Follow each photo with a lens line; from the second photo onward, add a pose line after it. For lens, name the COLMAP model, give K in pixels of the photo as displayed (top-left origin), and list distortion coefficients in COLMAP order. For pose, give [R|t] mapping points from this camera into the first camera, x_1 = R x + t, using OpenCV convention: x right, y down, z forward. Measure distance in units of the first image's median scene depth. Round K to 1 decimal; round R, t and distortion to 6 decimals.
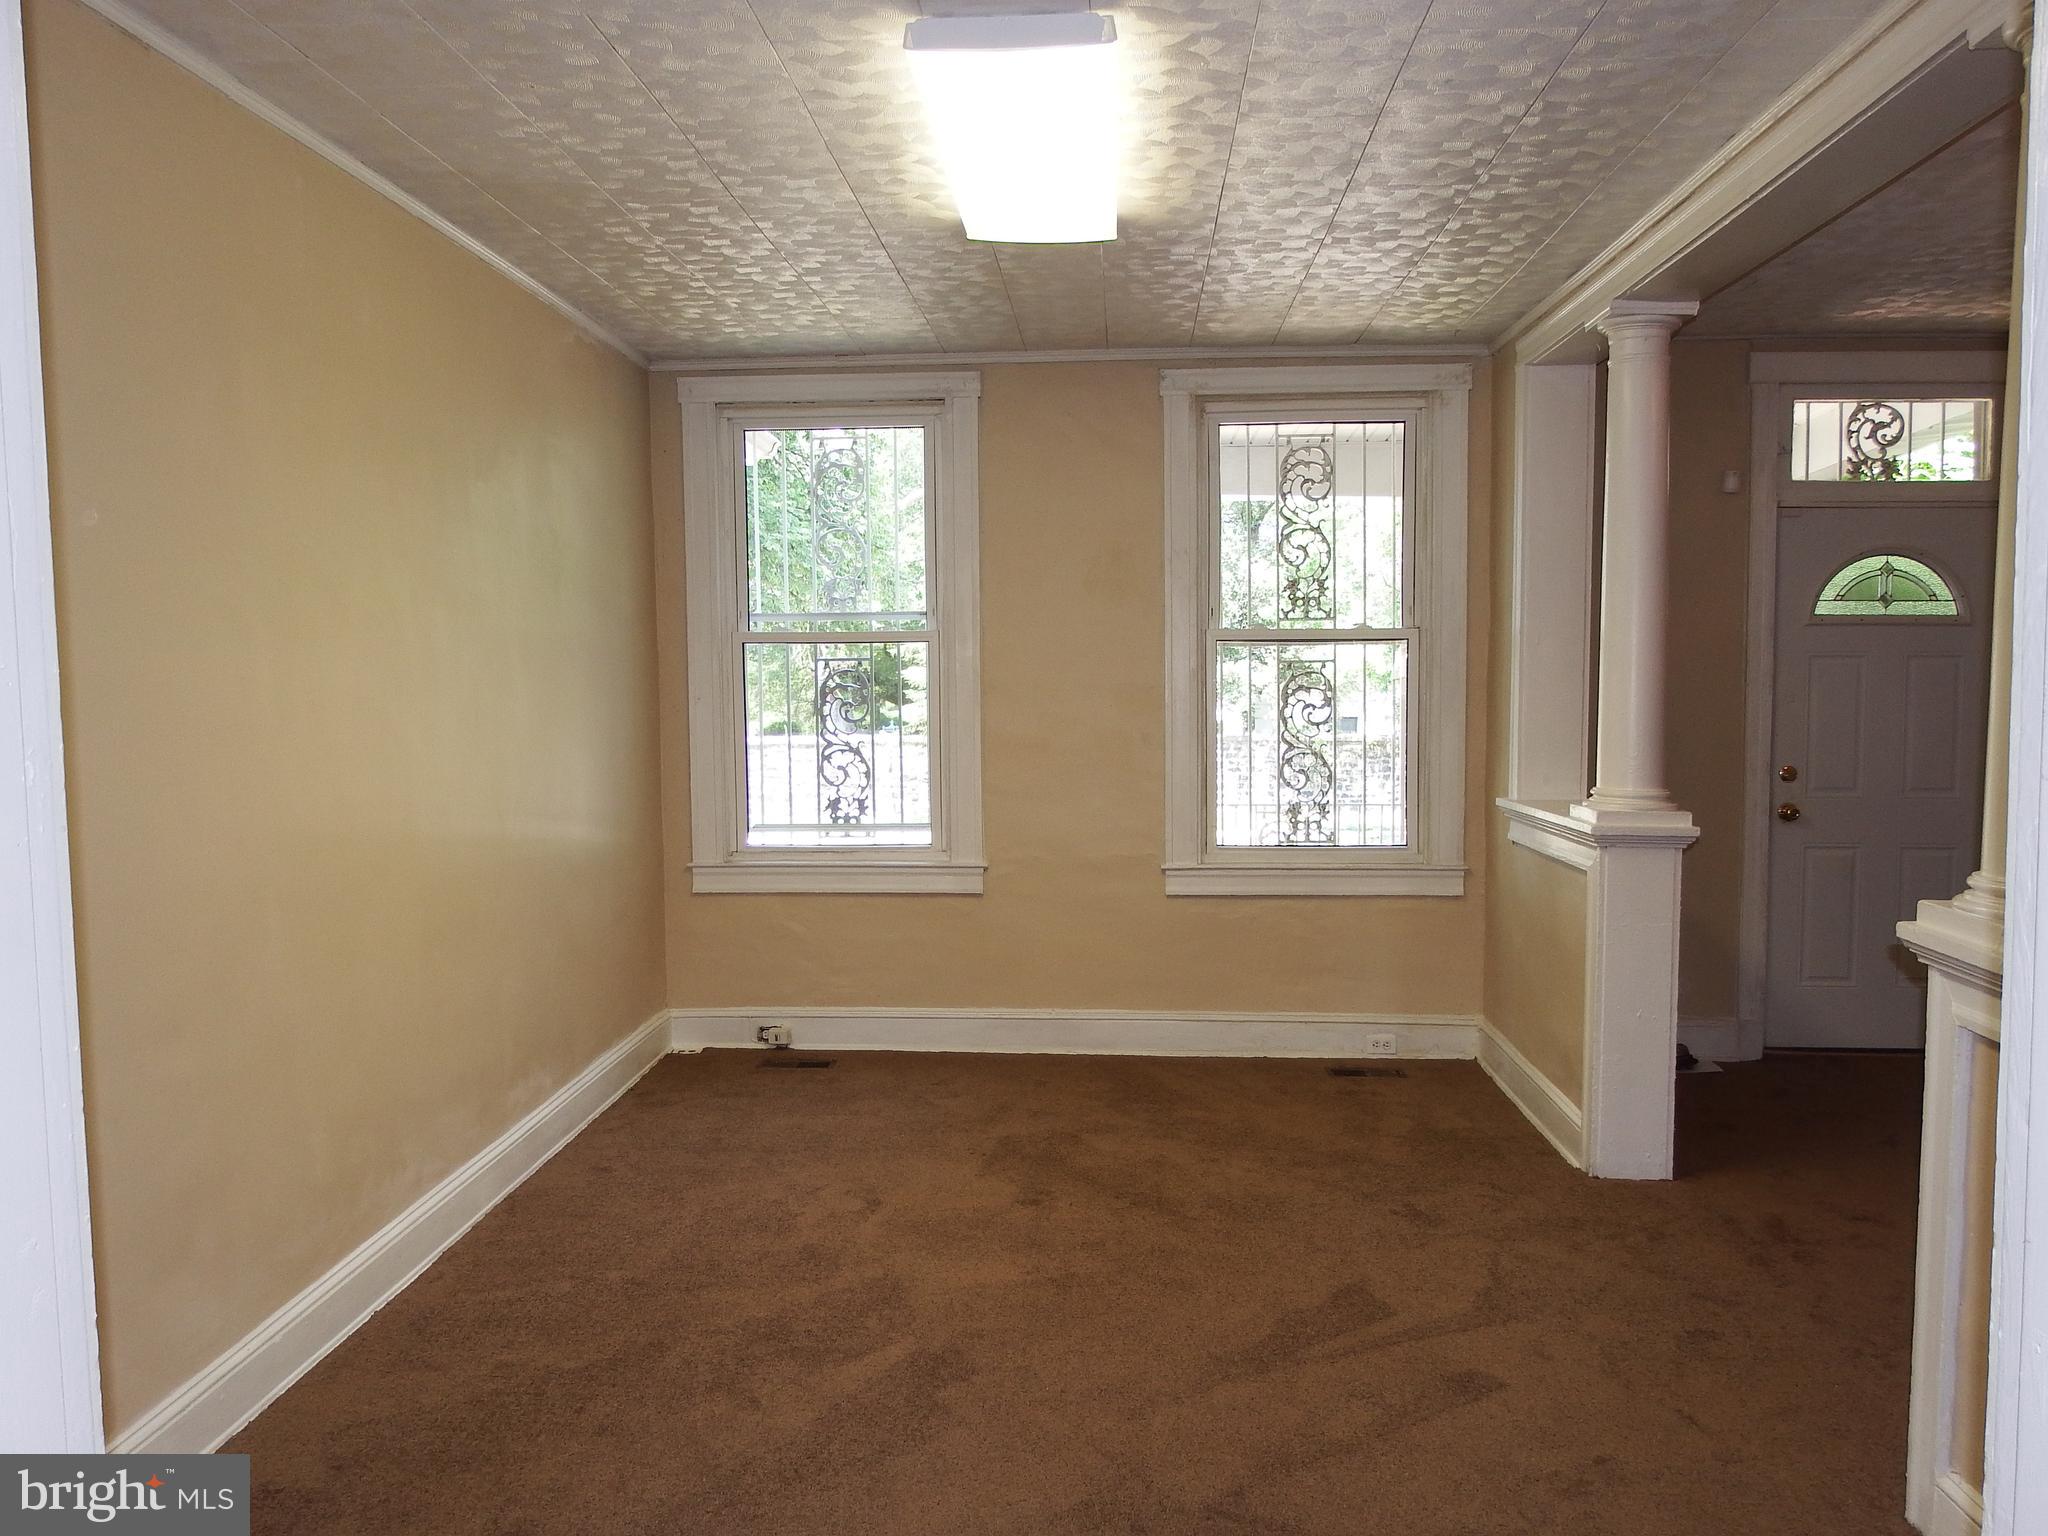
lens RADIAL K [[1555.7, 0, 1001.9], [0, 1555.7, 812.3], [0, 0, 1]] dist [-0.028729, 0.010486]
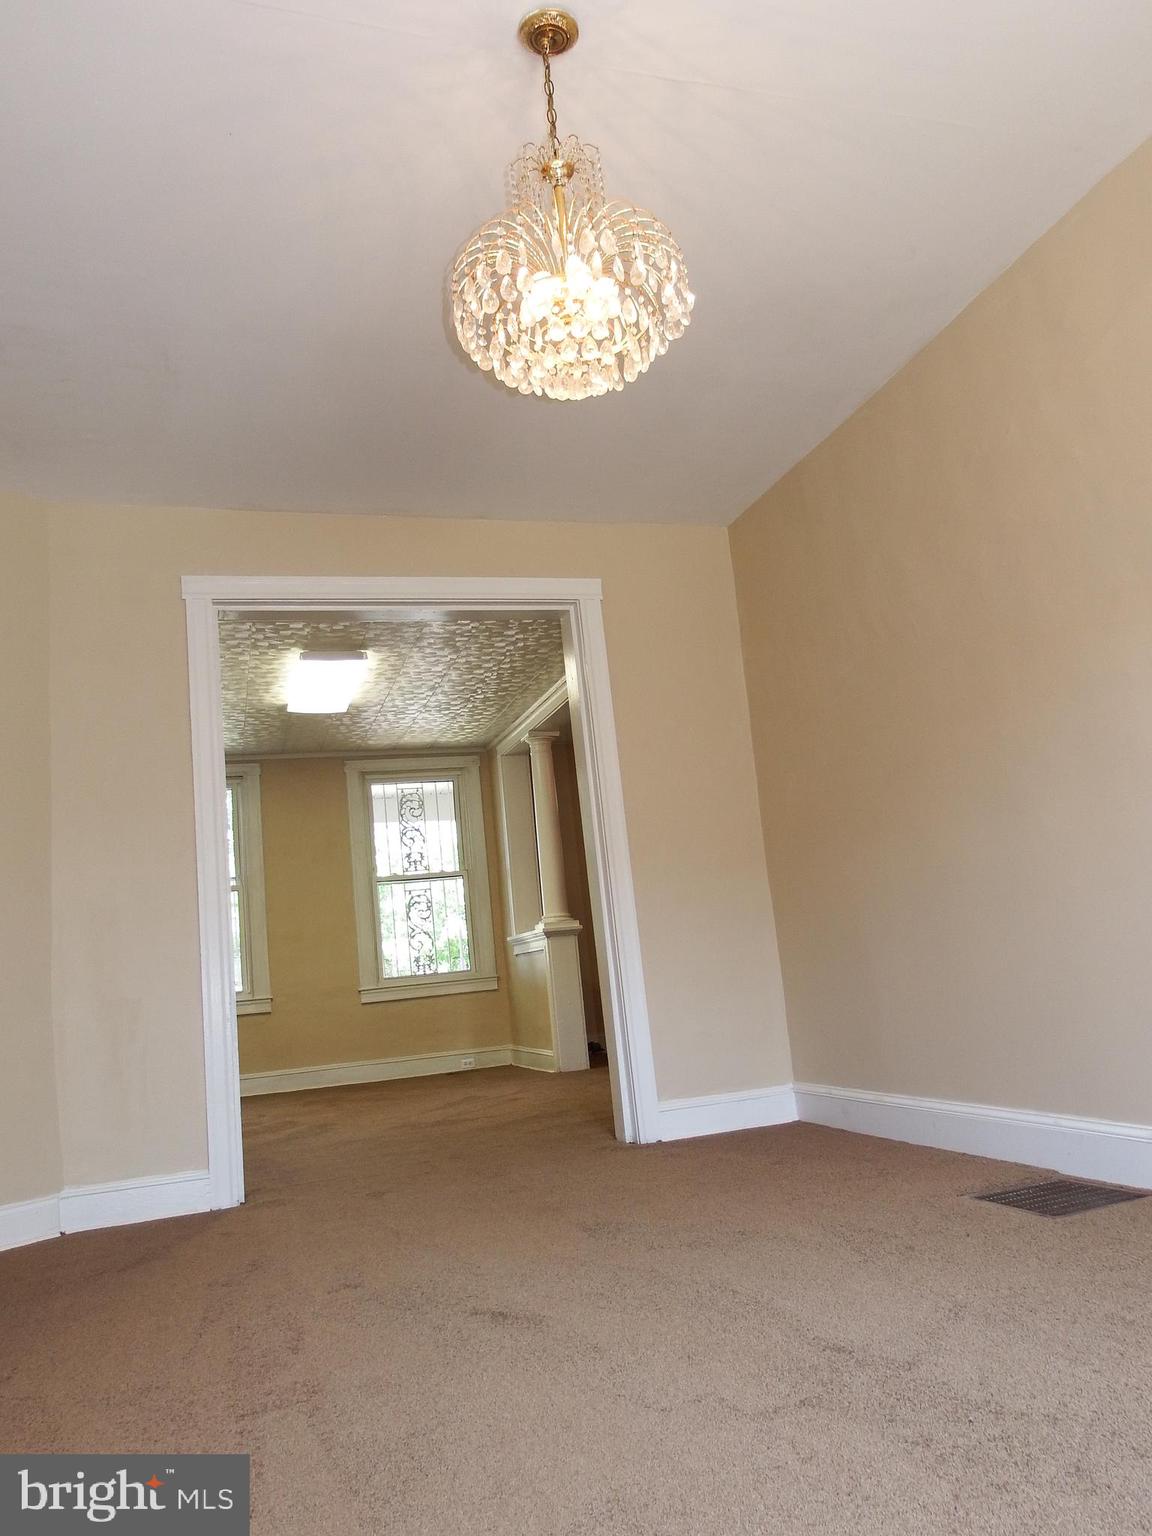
lens RADIAL K [[1166.7, 0, 588.8], [0, 1166.7, 758.4], [0, 0, 1]] dist [-0.028729, 0.010486]
pose [[0.926594, -0.016620, 0.375697, -0.210006], [0.121347, 0.958798, -0.256868, 0.191378], [-0.355948, 0.283602, 0.890433, -0.642036]]
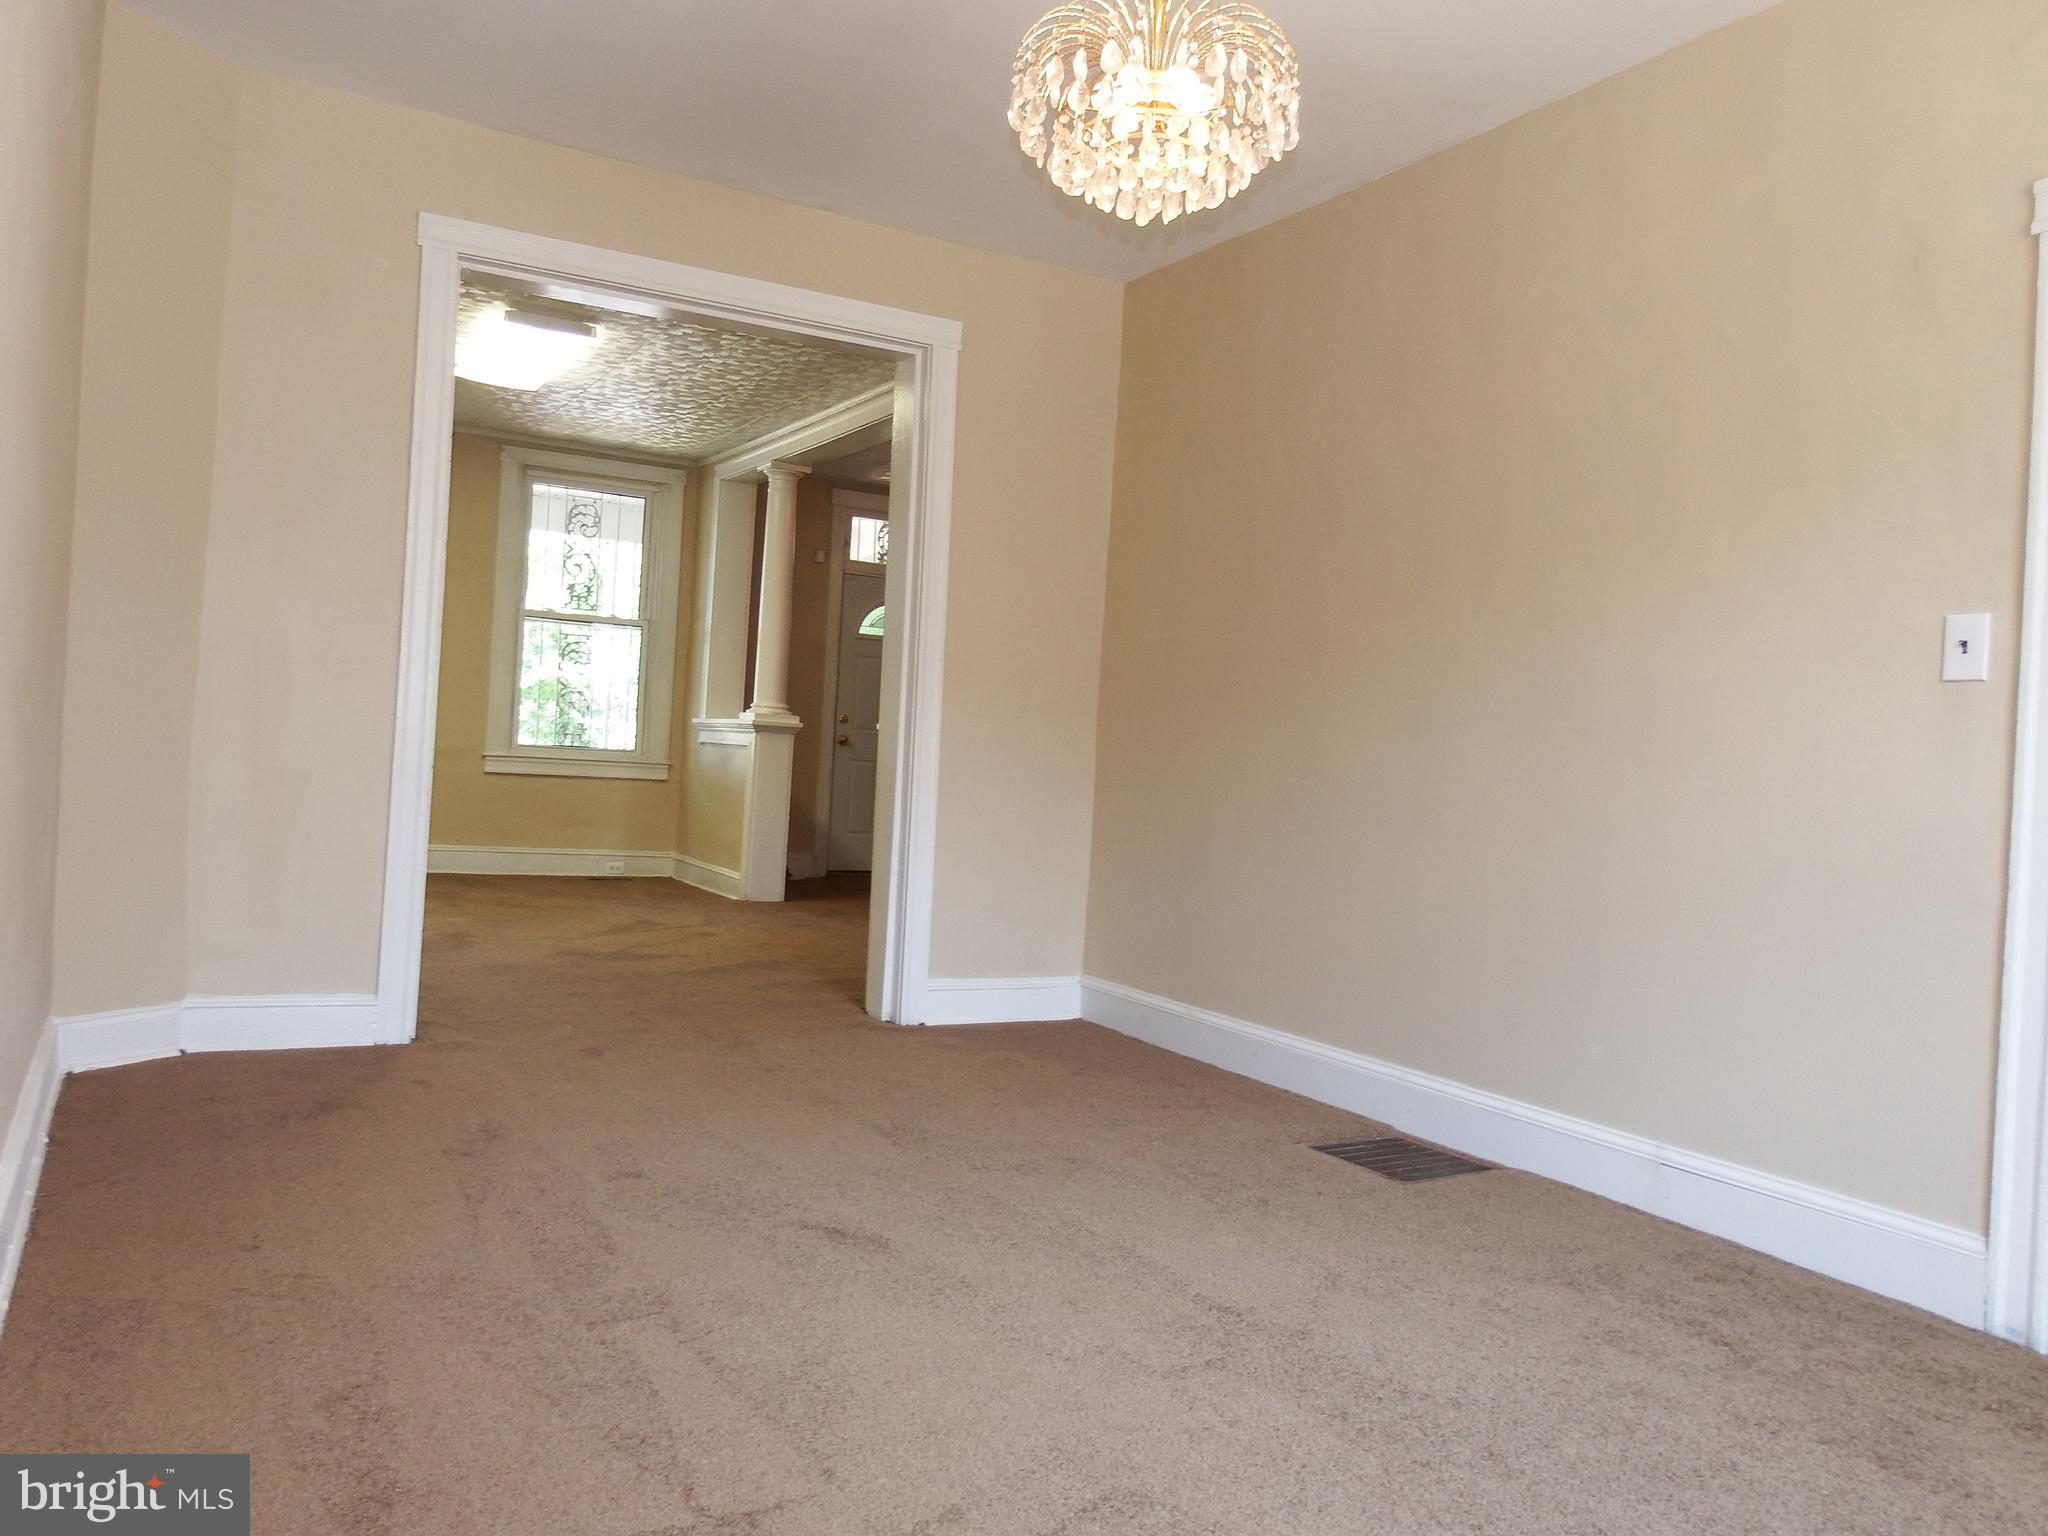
lens RADIAL K [[1555.7, 0, 1013.0], [0, 1555.7, 731.7], [0, 0, 1]] dist [-0.028729, 0.010486]
pose [[0.838207, 0.064598, 0.541513, -0.325356], [-0.019696, 0.995898, -0.088315, 0.153074], [-0.544996, 0.063360, 0.836041, -0.661154]]
